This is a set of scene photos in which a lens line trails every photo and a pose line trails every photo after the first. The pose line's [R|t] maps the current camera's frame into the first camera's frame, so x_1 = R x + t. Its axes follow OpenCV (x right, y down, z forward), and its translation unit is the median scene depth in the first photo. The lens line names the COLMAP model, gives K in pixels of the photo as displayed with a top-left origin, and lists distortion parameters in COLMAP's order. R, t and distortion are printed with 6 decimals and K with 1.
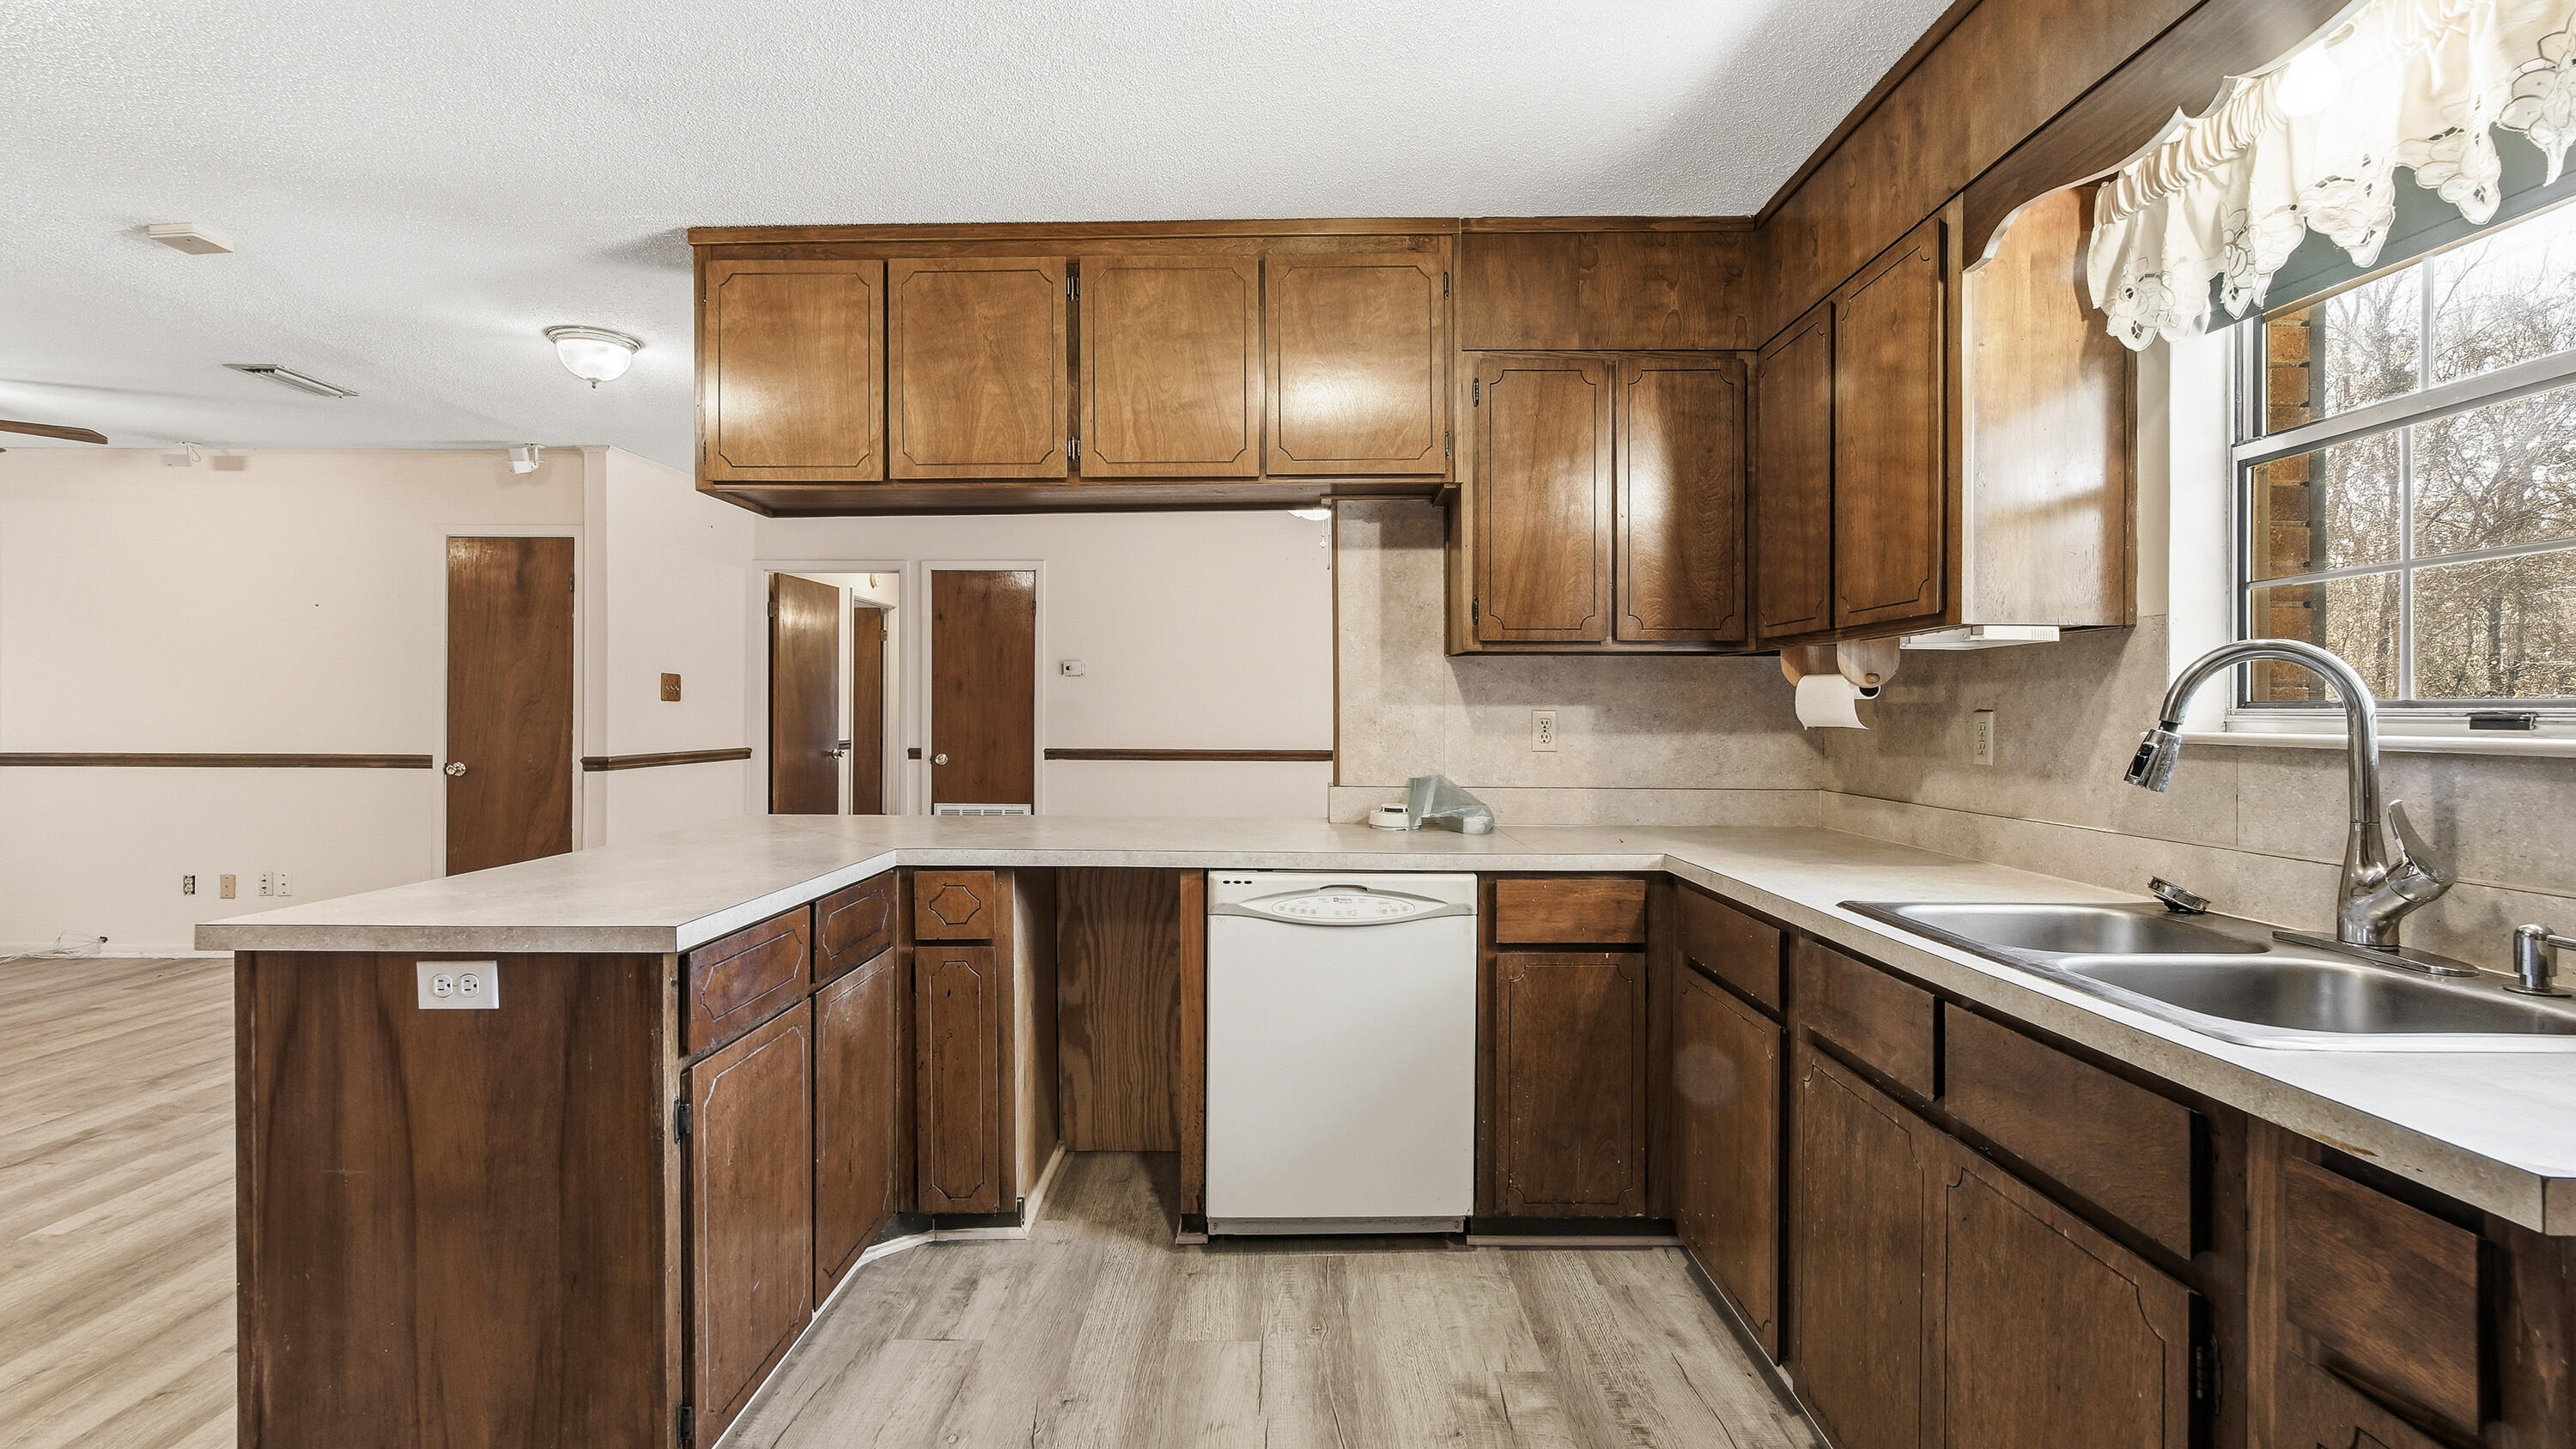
lens RADIAL K [[1166.2, 0, 1294.2], [0, 1166.2, 709.0], [0, 0, 1]] dist [-0.010755, 0.004366]
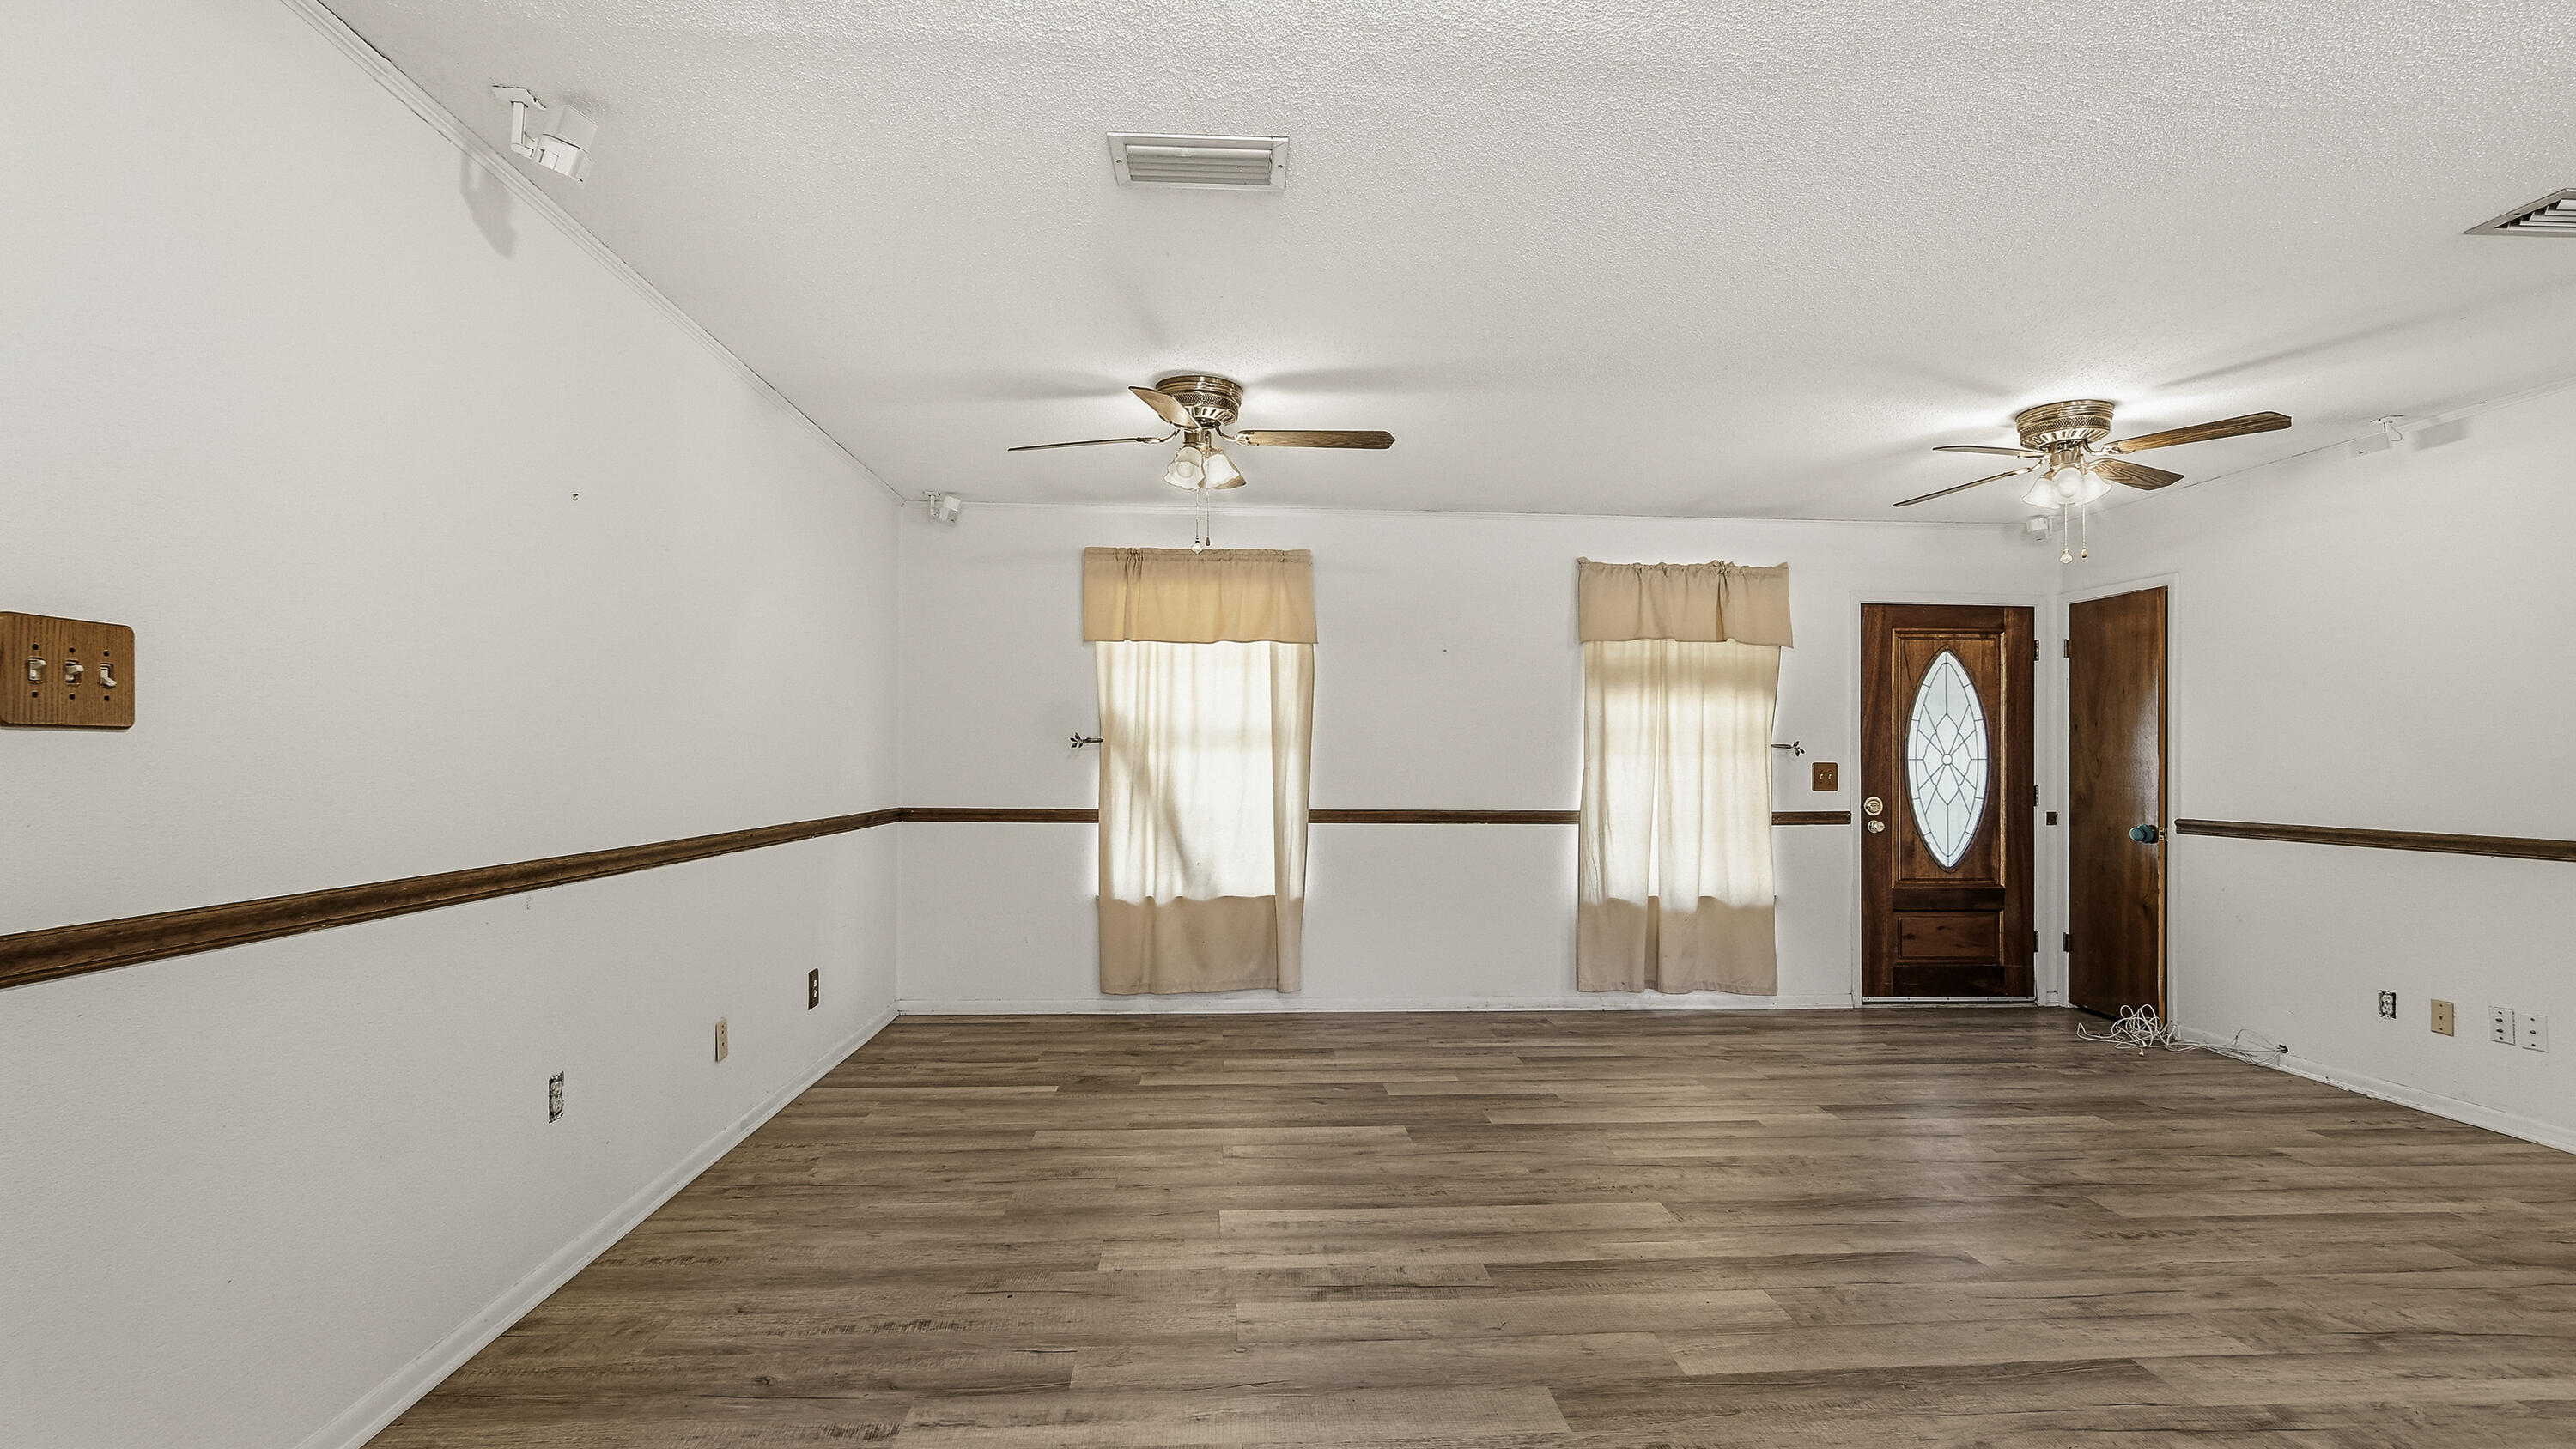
lens RADIAL K [[1166.2, 0, 1282.1], [0, 1166.2, 758.6], [0, 0, 1]] dist [-0.010755, 0.004366]
pose [[0.066898, -0.008760, -0.997721, -0.436324], [-0.003621, 0.999953, -0.009022, 0.001220], [0.997753, 0.004217, 0.066863, 0.404689]]
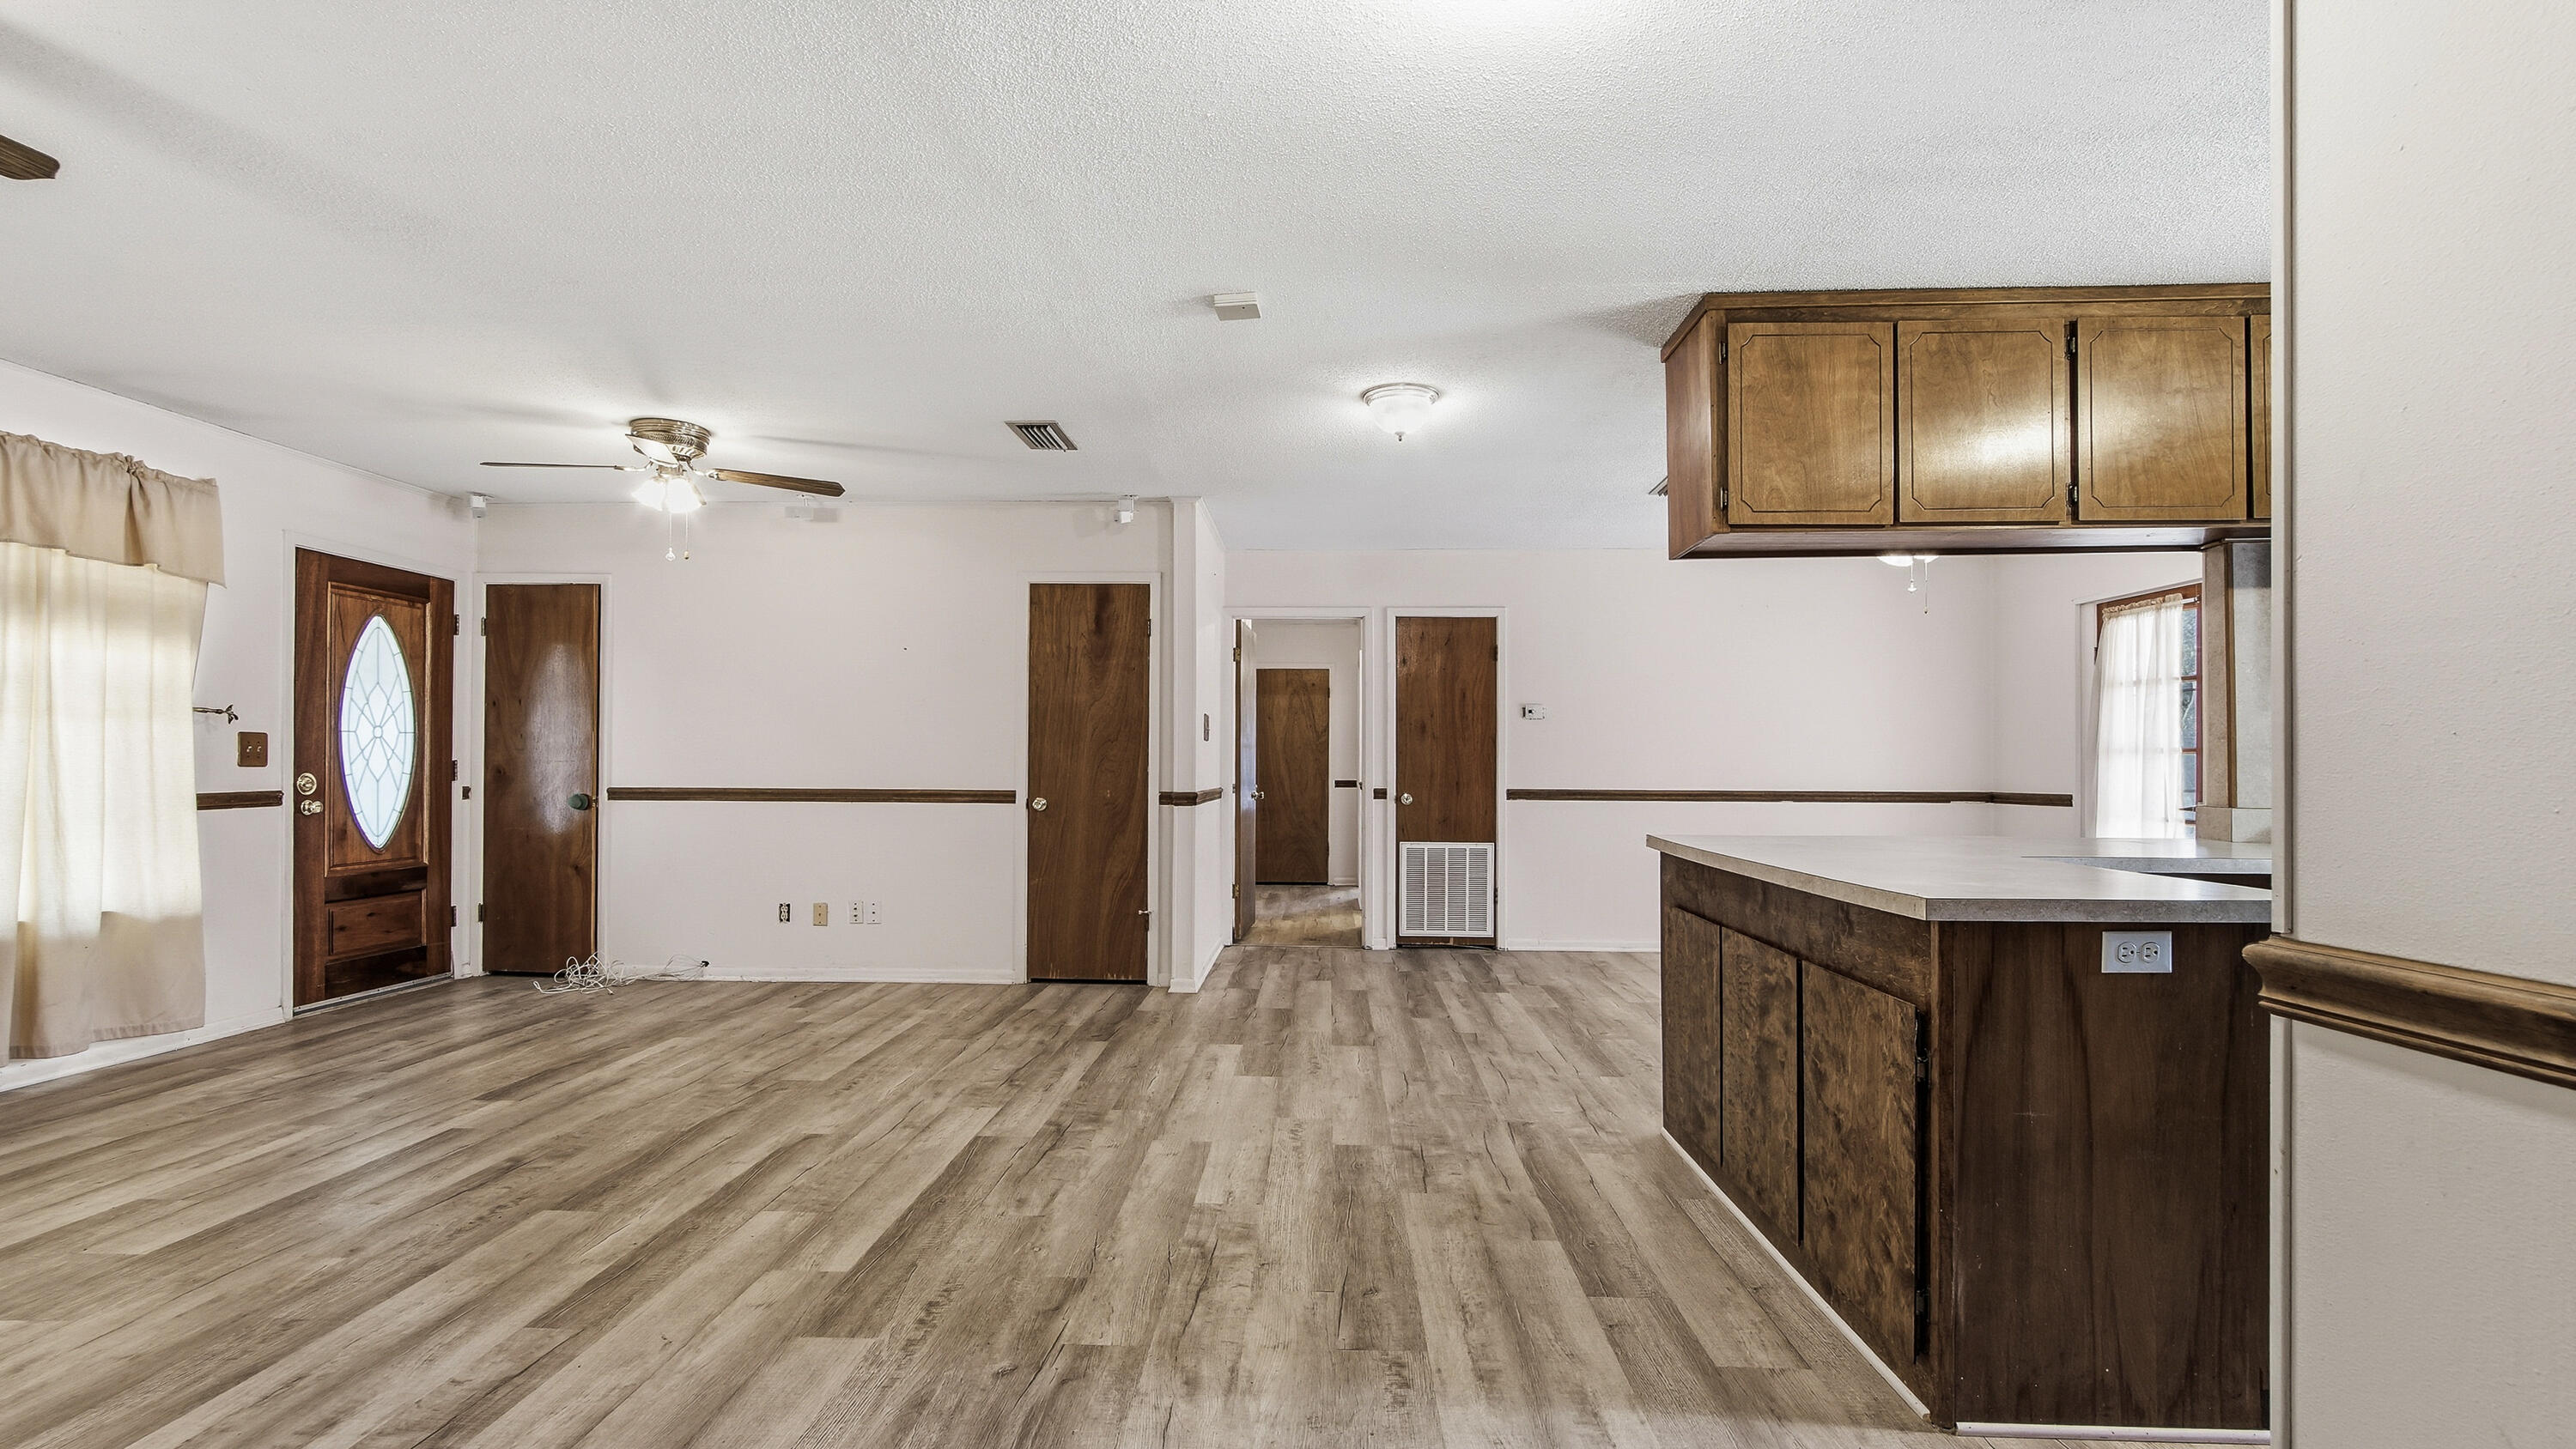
lens RADIAL K [[1166.2, 0, 1296.3], [0, 1166.2, 759.0], [0, 0, 1]] dist [-0.010755, 0.004366]
pose [[0.999748, 0.001536, -0.022392, -0.821929], [-0.001658, 0.999984, -0.005416, 0.028701], [0.022384, 0.005452, 0.999735, -0.093370]]
